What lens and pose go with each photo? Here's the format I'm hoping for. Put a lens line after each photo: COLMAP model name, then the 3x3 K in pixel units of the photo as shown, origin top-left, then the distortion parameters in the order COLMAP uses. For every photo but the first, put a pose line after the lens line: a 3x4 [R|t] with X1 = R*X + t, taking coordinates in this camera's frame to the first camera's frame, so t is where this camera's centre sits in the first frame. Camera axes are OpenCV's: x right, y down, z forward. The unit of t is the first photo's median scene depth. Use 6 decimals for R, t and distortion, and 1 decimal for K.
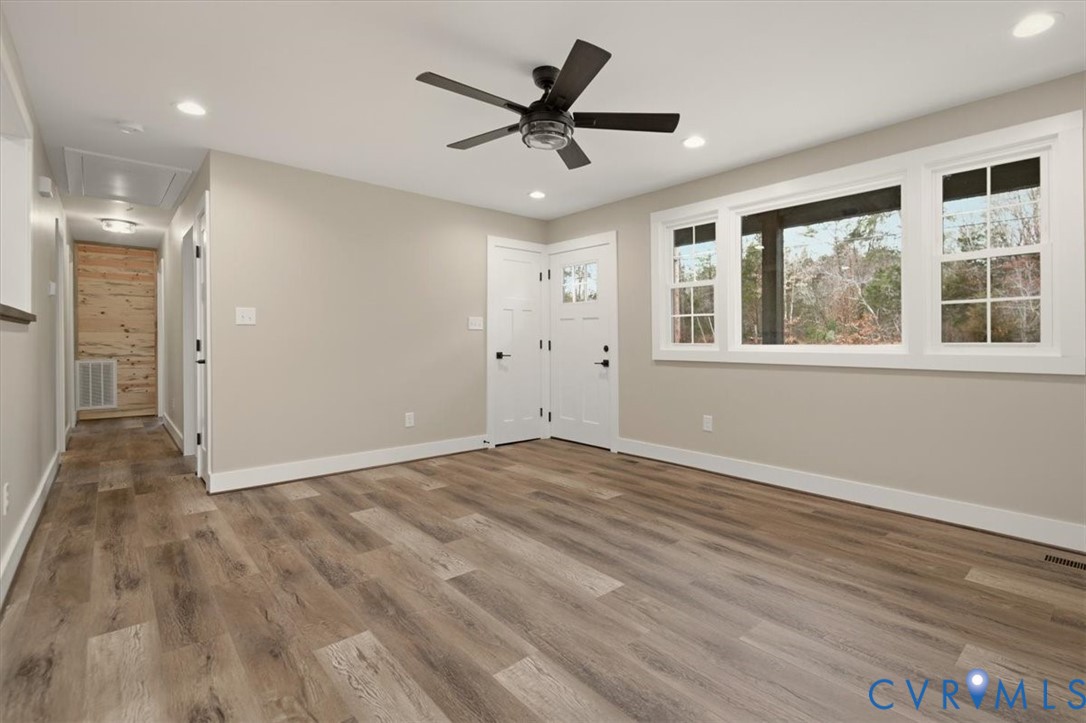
lens RADIAL K [[504.4, 0, 560.6], [0, 504.4, 347.0], [0, 0, 1]] dist [0.001556, -0.002066]
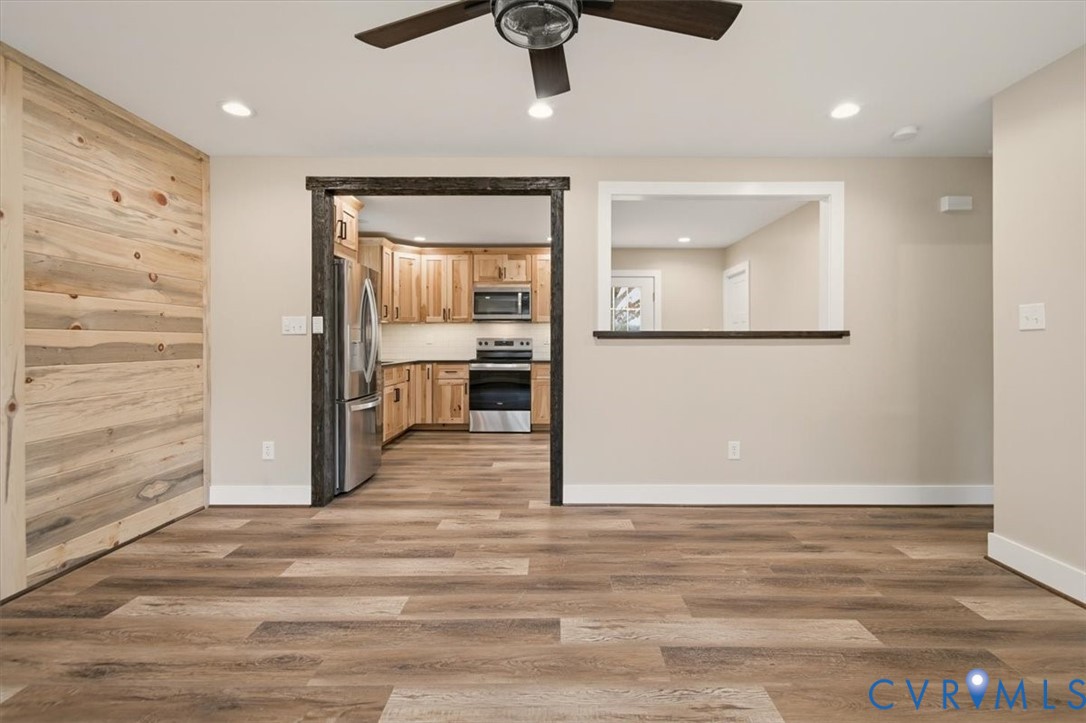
lens RADIAL K [[504.4, 0, 542.7], [0, 504.4, 365.3], [0, 0, 1]] dist [0.001556, -0.002066]
pose [[-0.674764, 0.030978, -0.737383, 0.514425], [-0.009419, 0.998676, 0.050574, -0.040357], [0.737973, 0.041071, -0.673579, 1.818533]]
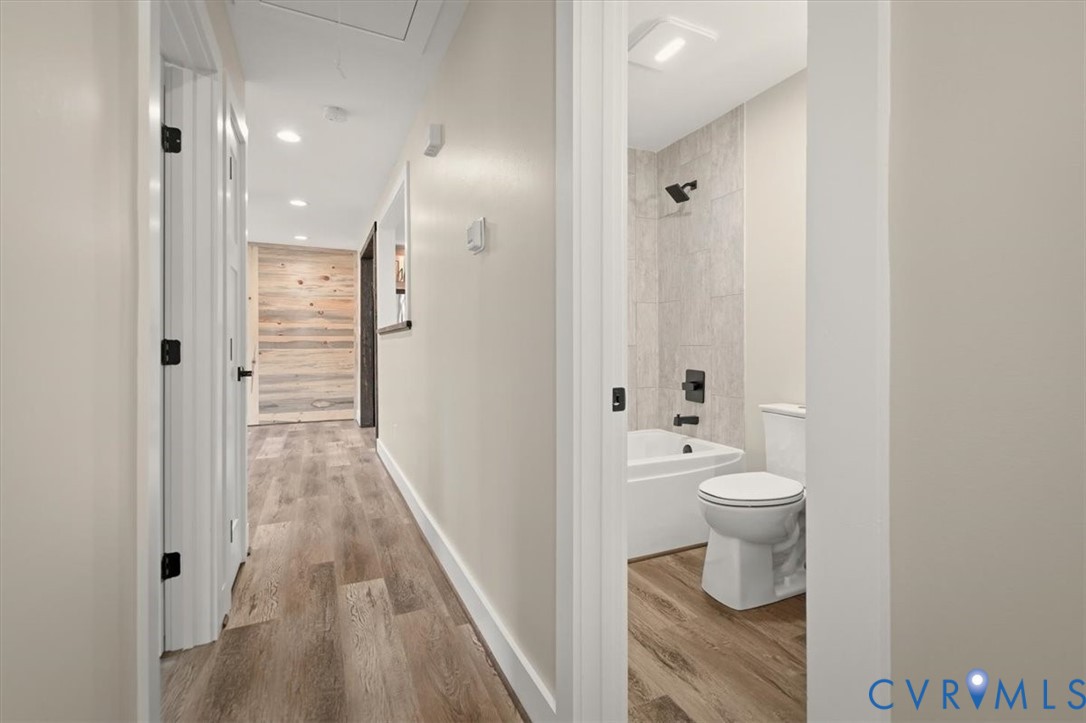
lens RADIAL K [[488.8, 0, 557.0], [0, 488.8, 370.0], [0, 0, 1]] dist [-0.003081, -0.000131]
pose [[-0.962937, -0.014871, 0.269316, -2.381275], [0.001222, 0.998228, 0.059489, -0.017695], [-0.269723, 0.057613, -0.961213, 2.801581]]
